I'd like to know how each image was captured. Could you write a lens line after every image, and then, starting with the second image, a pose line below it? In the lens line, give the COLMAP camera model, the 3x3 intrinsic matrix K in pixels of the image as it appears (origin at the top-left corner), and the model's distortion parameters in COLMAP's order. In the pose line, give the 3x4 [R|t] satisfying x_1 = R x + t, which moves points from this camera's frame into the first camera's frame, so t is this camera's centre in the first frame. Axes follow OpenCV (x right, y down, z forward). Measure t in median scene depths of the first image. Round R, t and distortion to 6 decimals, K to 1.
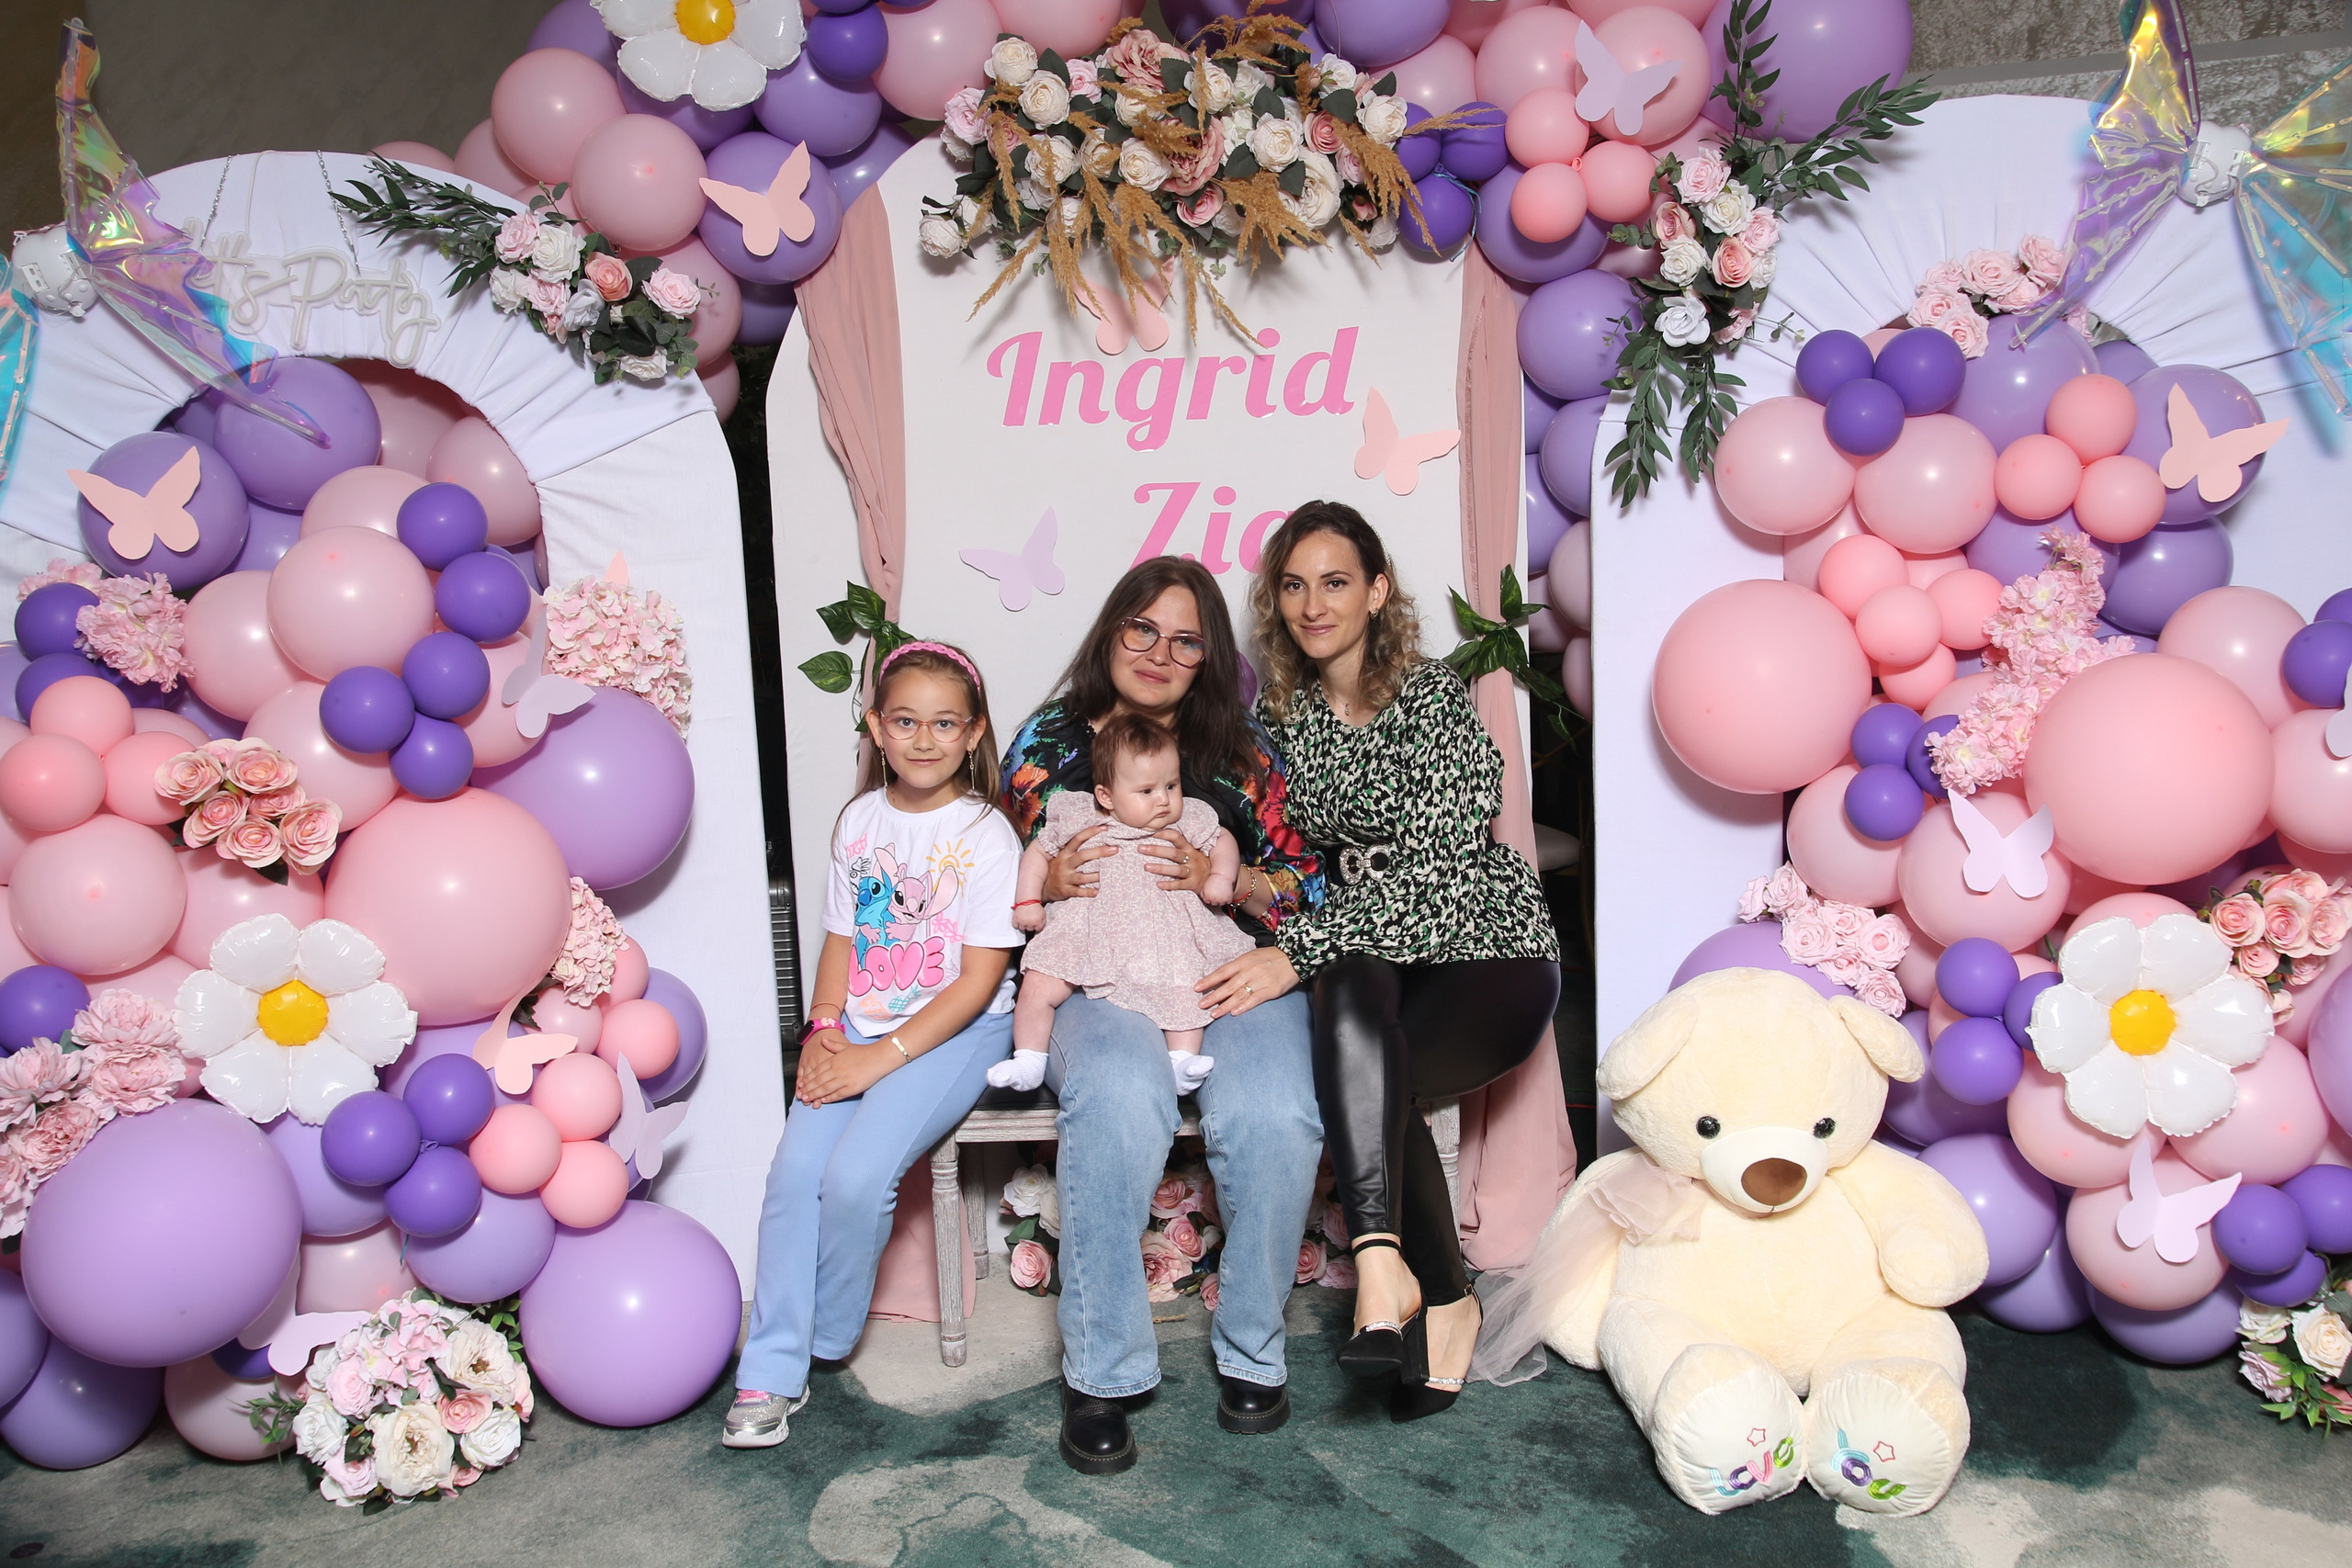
lens RADIAL K [[2270.3, 0, 1171.5], [0, 2270.3, 762.0], [0, 0, 1]] dist [-0.026593, 0.000000]
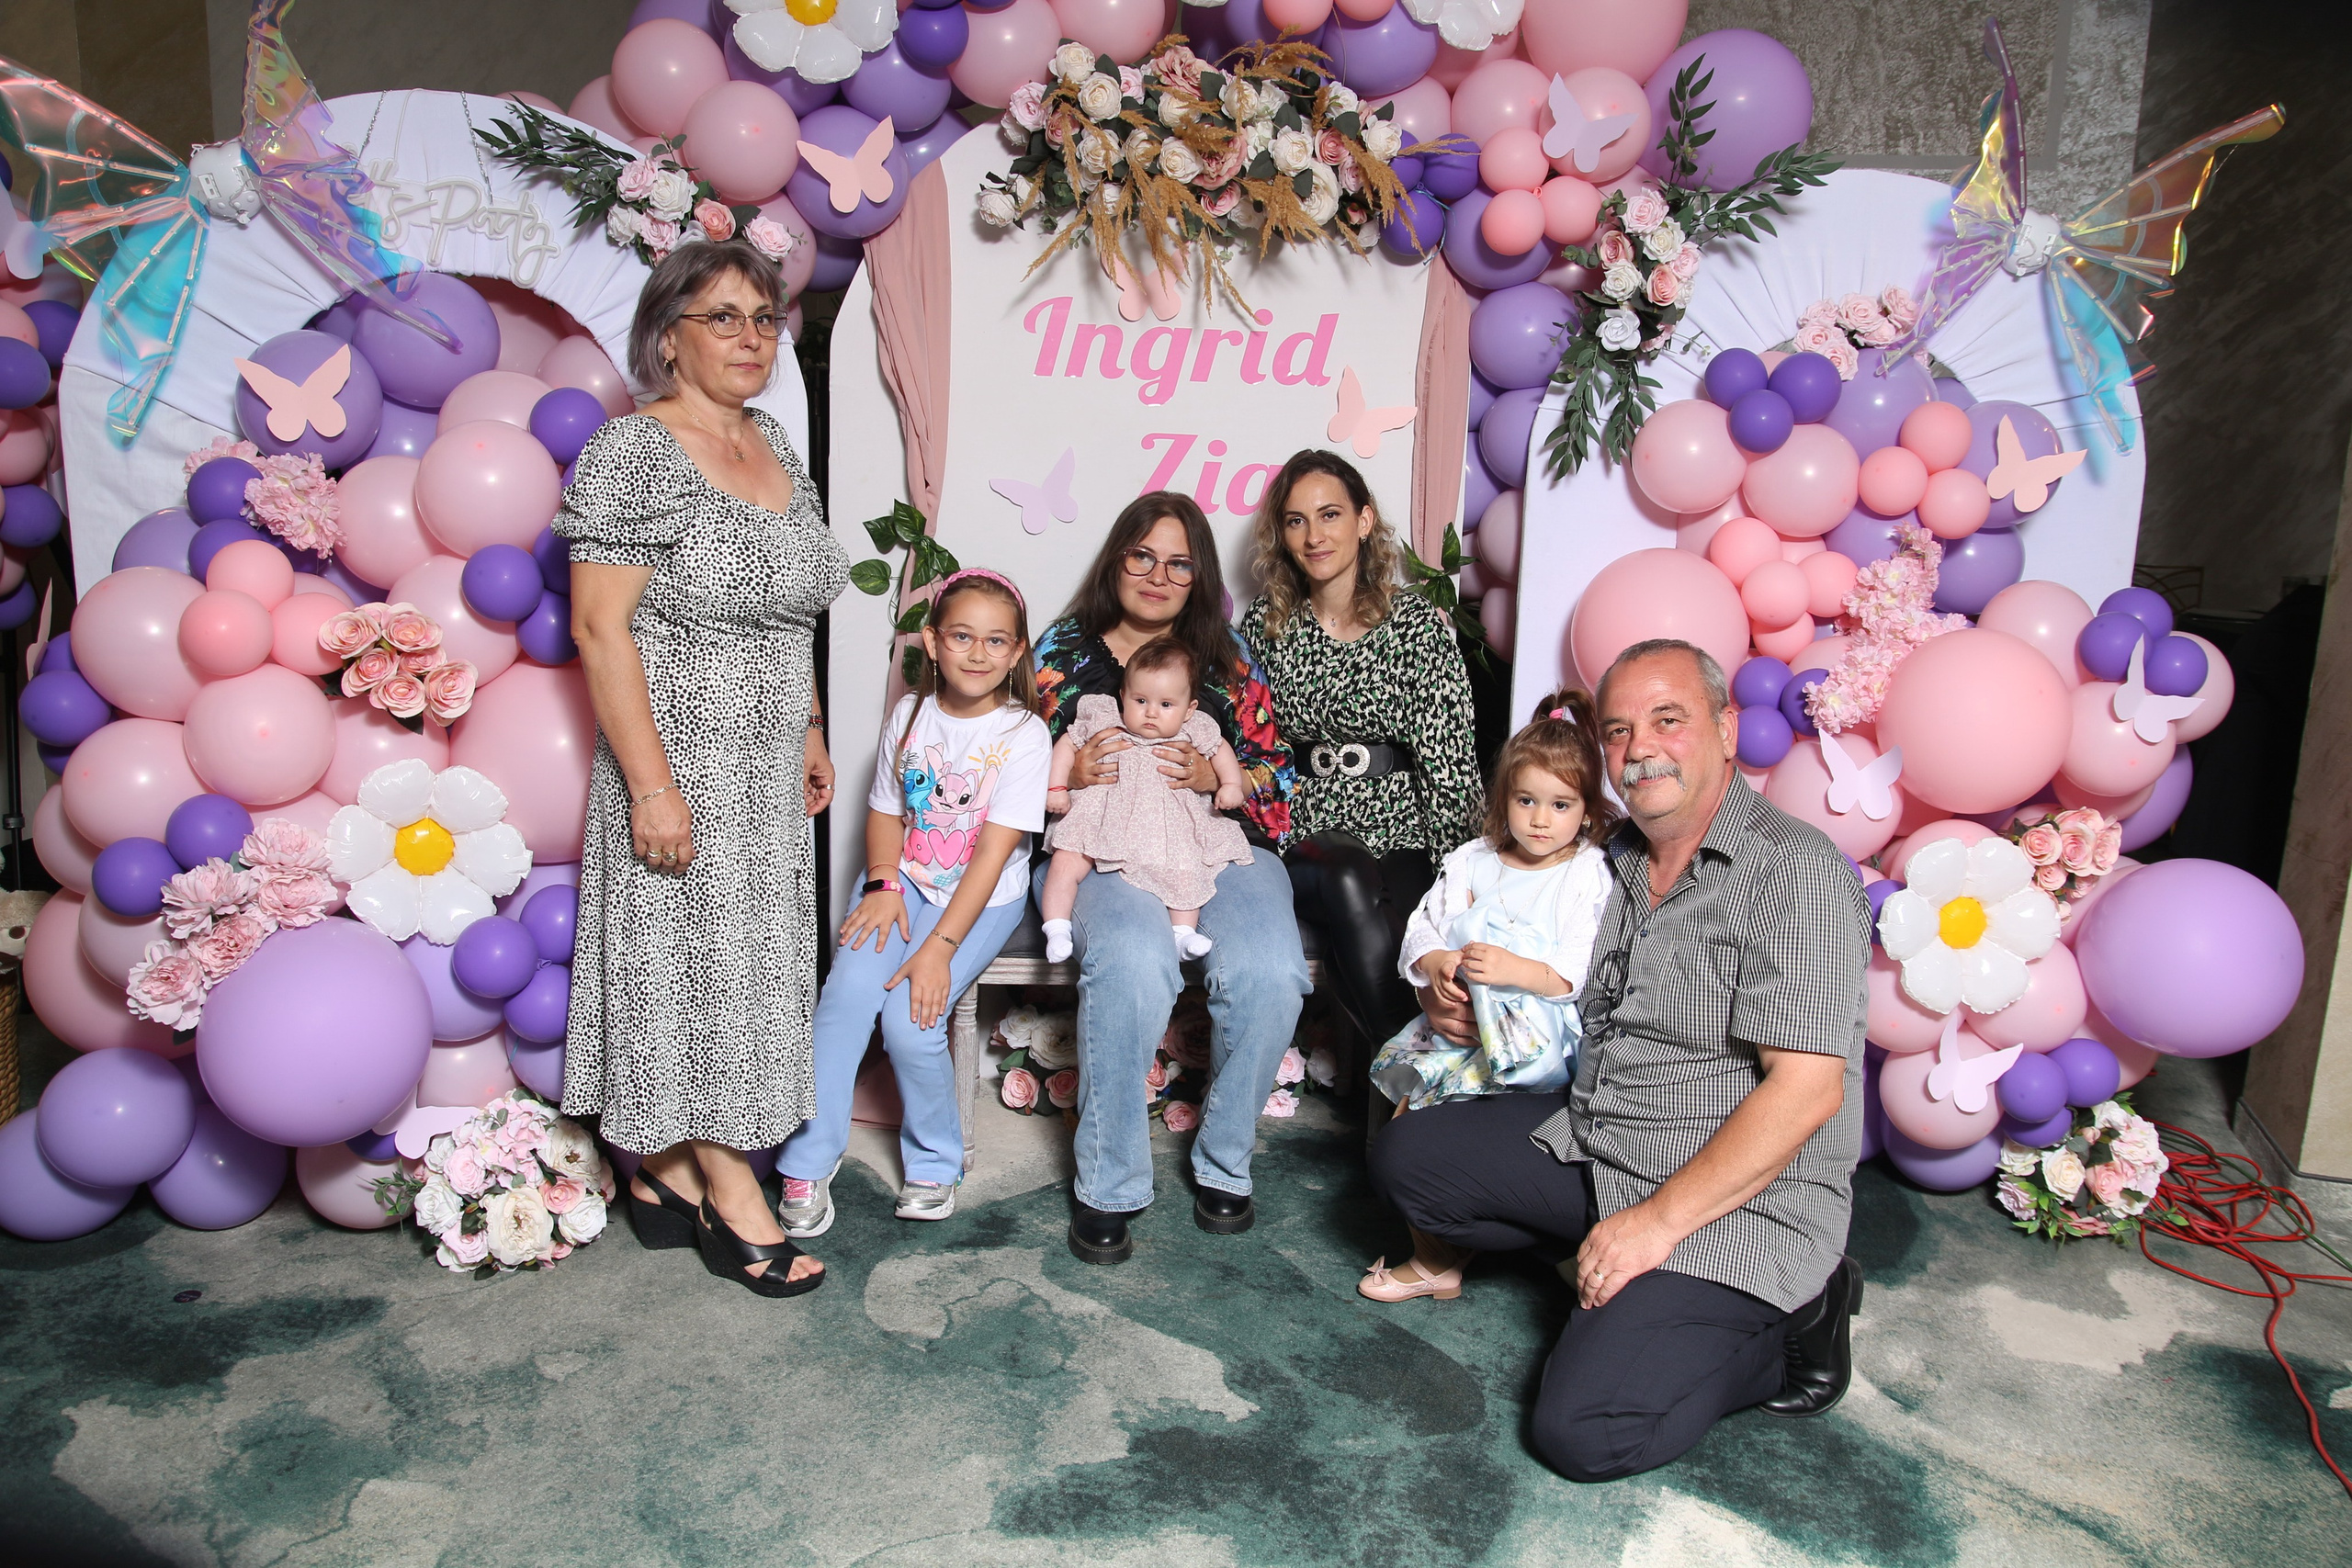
lens RADIAL K [[1856.3, 0, 1190.5], [0, 1856.3, 781.5], [0, 0, 1]] dist [-0.139194, 0.117210]
pose [[0.992479, 0.050264, 0.111616, -0.095572], [-0.055922, 0.997273, 0.048150, 0.010759], [-0.108891, -0.054030, 0.992584, 0.043426]]
